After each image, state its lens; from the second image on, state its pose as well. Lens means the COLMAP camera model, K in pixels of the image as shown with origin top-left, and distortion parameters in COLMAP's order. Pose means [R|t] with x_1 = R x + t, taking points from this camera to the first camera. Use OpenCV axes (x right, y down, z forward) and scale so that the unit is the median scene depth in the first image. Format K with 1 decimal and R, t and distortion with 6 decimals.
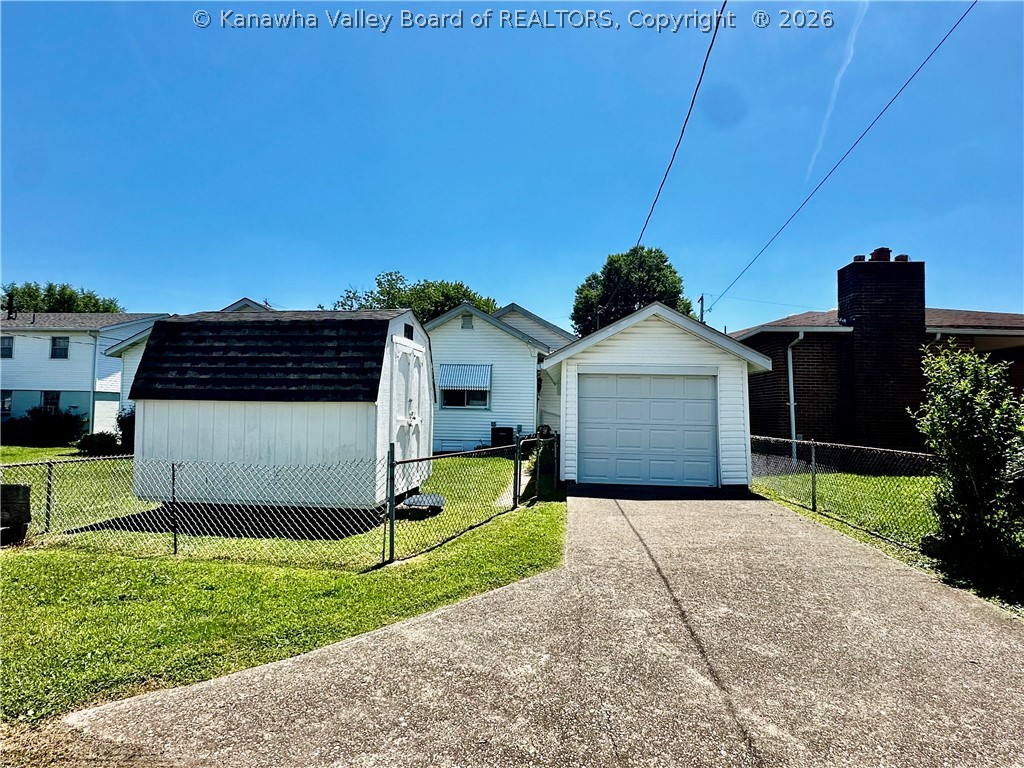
lens RADIAL K [[554.9, 0, 505.4], [0, 554.9, 387.6], [0, 0, 1]] dist [-0.001944, -0.000373]
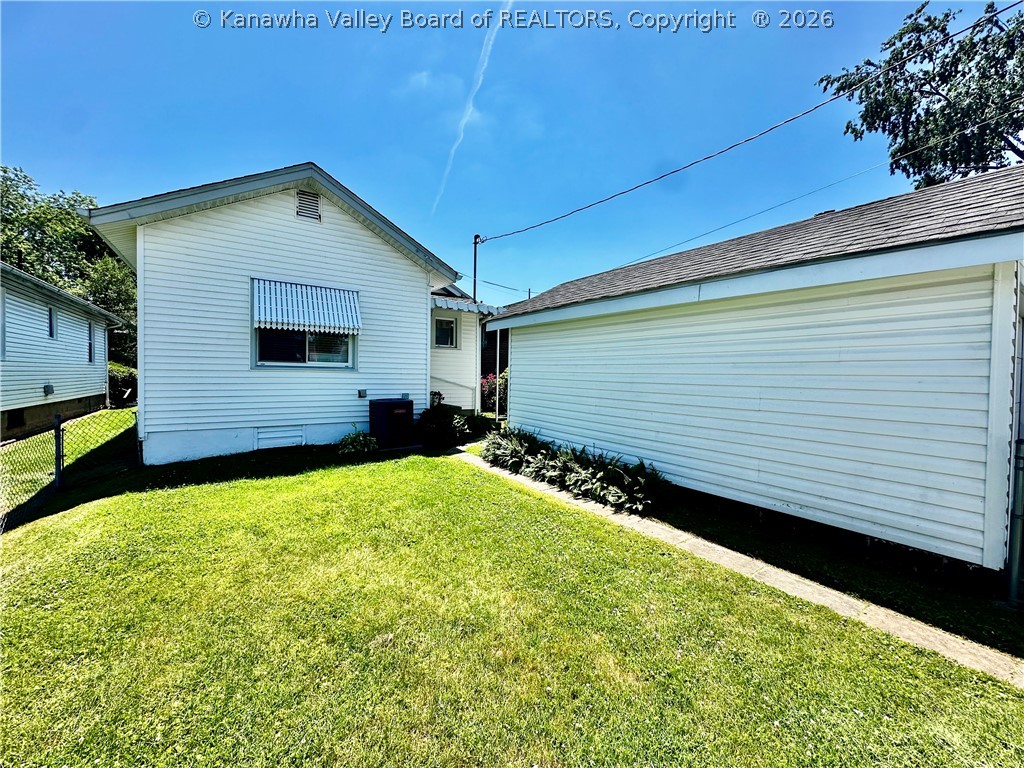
lens RADIAL K [[408.2, 0, 510.8], [0, 408.2, 383.1], [0, 0, 1]] dist [-0.001651, 0.000031]
pose [[0.756101, -0.020362, 0.654138, -0.392365], [-0.022712, 0.998097, 0.057322, 0.056338], [-0.654061, -0.058198, 0.754200, 1.217770]]
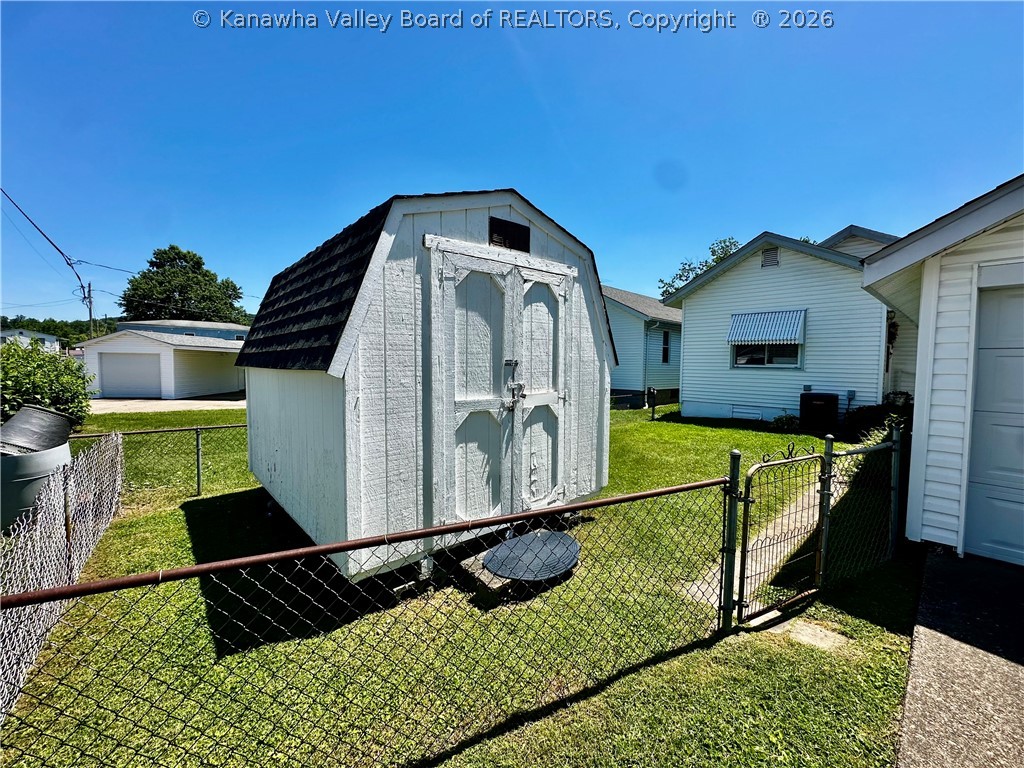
lens RADIAL K [[408.2, 0, 510.8], [0, 408.2, 383.1], [0, 0, 1]] dist [-0.001651, 0.000031]
pose [[0.752086, 0.026286, -0.658541, 0.087307], [0.029540, 0.996856, 0.073527, 0.012679], [0.658403, -0.074752, 0.748944, 0.669359]]
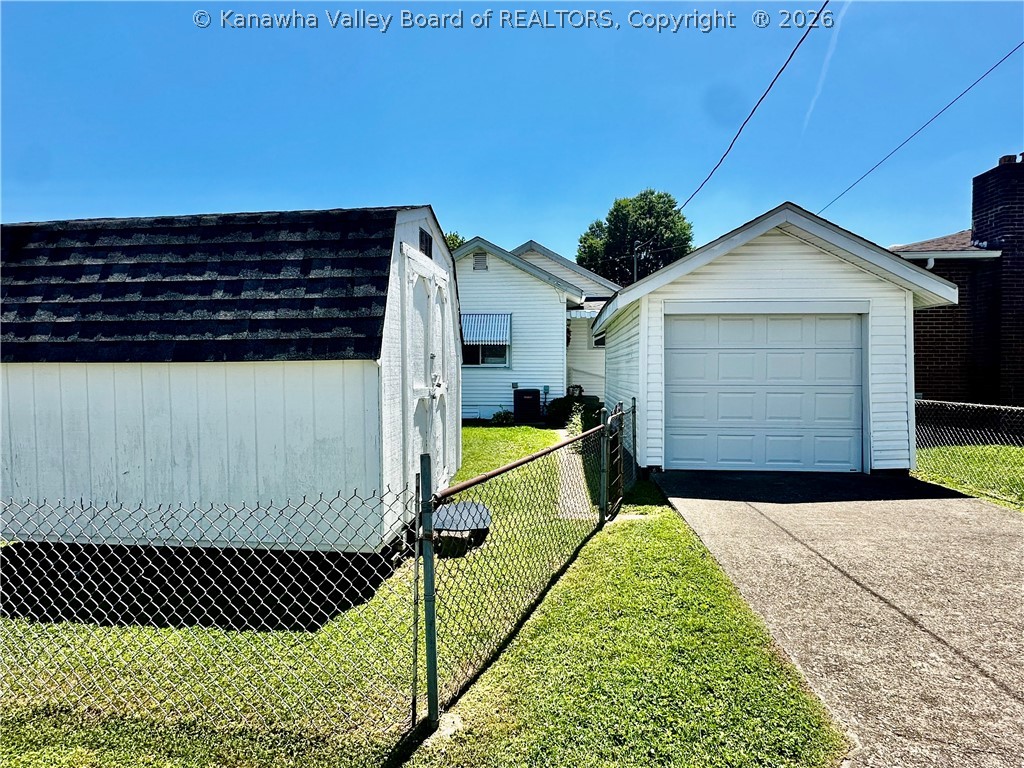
lens RADIAL K [[554.9, 0, 505.4], [0, 554.9, 387.6], [0, 0, 1]] dist [-0.001944, -0.000373]
pose [[0.999778, -0.018902, 0.009274, -0.092019], [0.018140, 0.996923, 0.076259, 0.011419], [-0.010687, -0.076074, 0.997045, 0.365920]]
